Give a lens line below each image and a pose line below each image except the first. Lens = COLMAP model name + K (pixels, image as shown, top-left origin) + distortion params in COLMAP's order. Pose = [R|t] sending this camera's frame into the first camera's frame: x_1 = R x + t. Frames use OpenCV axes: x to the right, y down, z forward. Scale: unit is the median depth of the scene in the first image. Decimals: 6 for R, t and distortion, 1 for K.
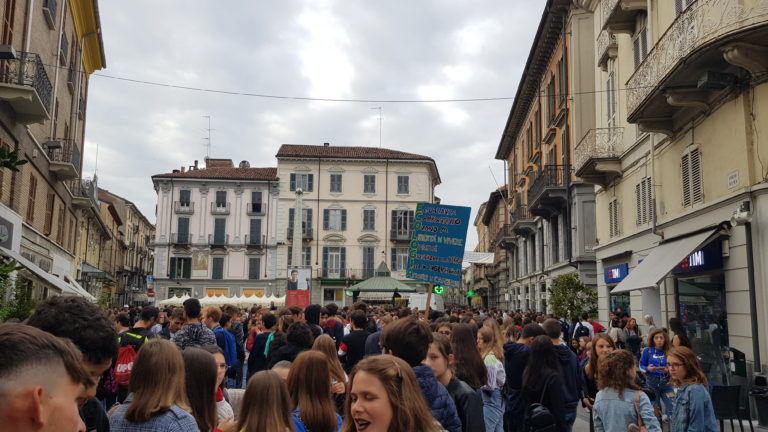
lens RADIAL K [[599.9, 0, 378.9], [0, 599.9, 228.0], [0, 0, 1]] dist [0.091703, -0.172661]
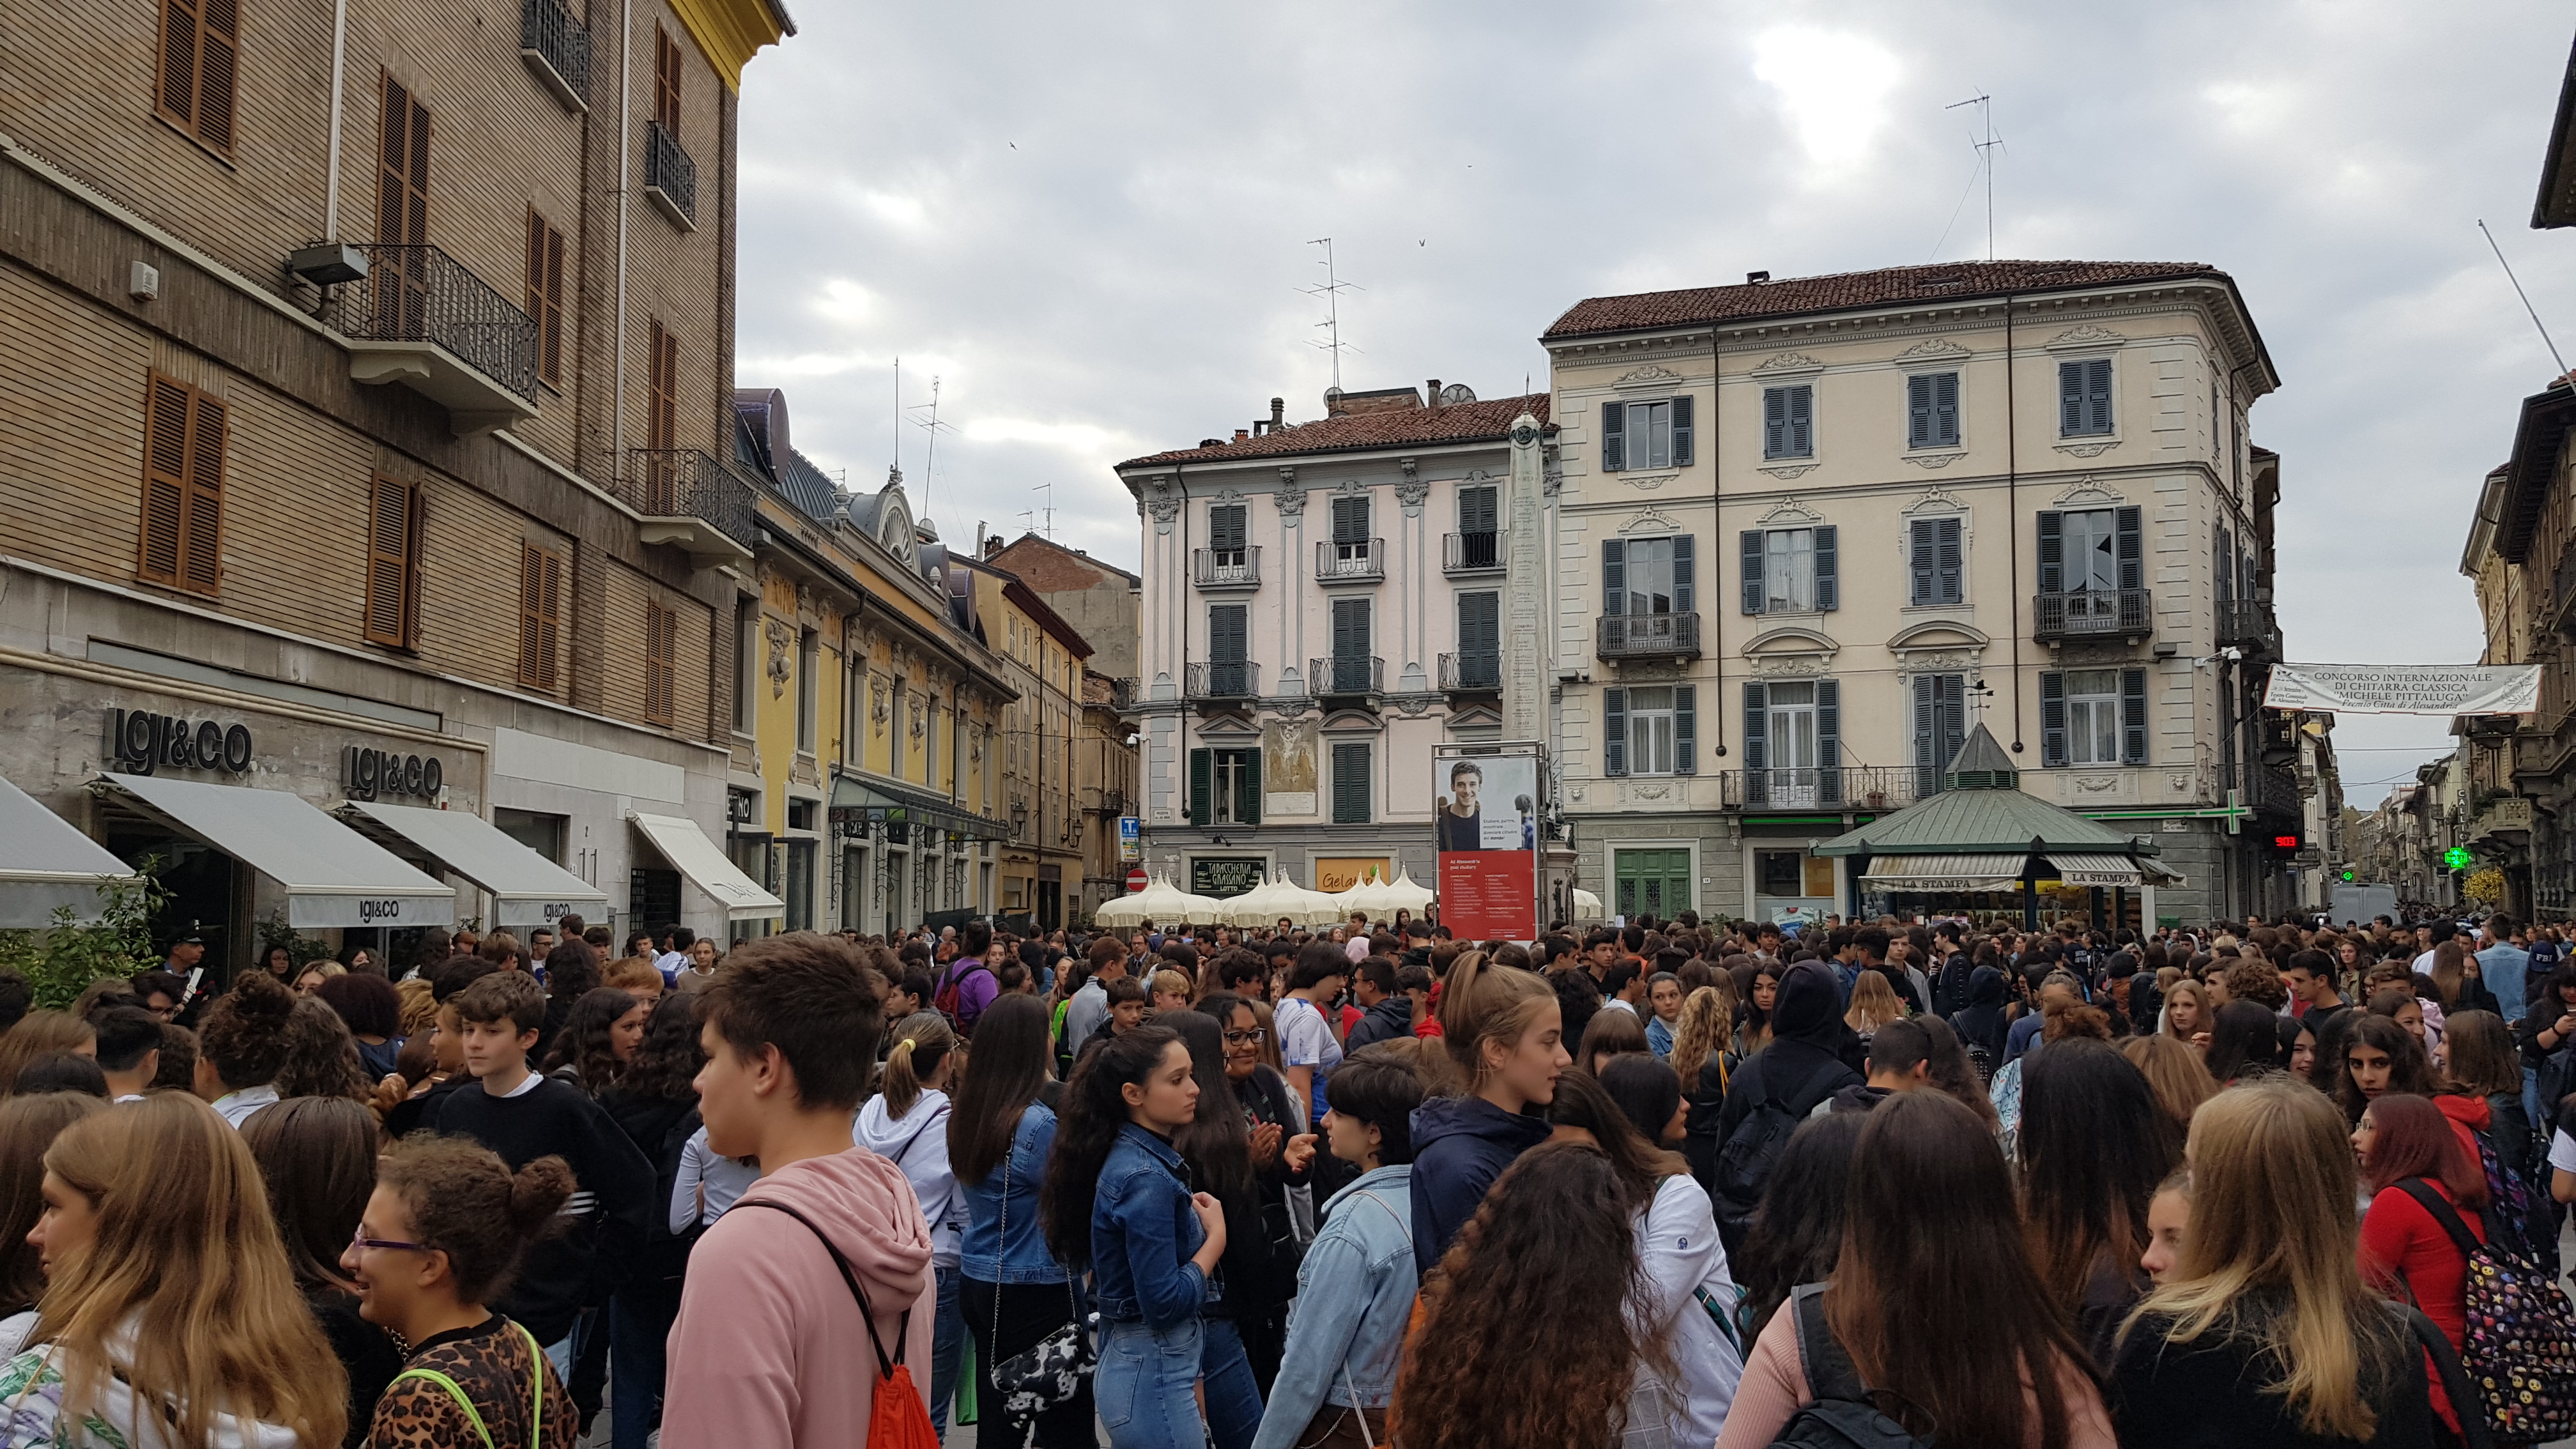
lens RADIAL K [[2012.2, 0, 1270.9], [0, 2012.2, 764.9], [0, 0, 1]] dist [0.091703, -0.172661]
pose [[0.926391, -0.040171, -0.374415, 0.038296], [0.060075, 0.997325, 0.041637, 0.018301], [0.371741, -0.061065, 0.926326, 0.145795]]
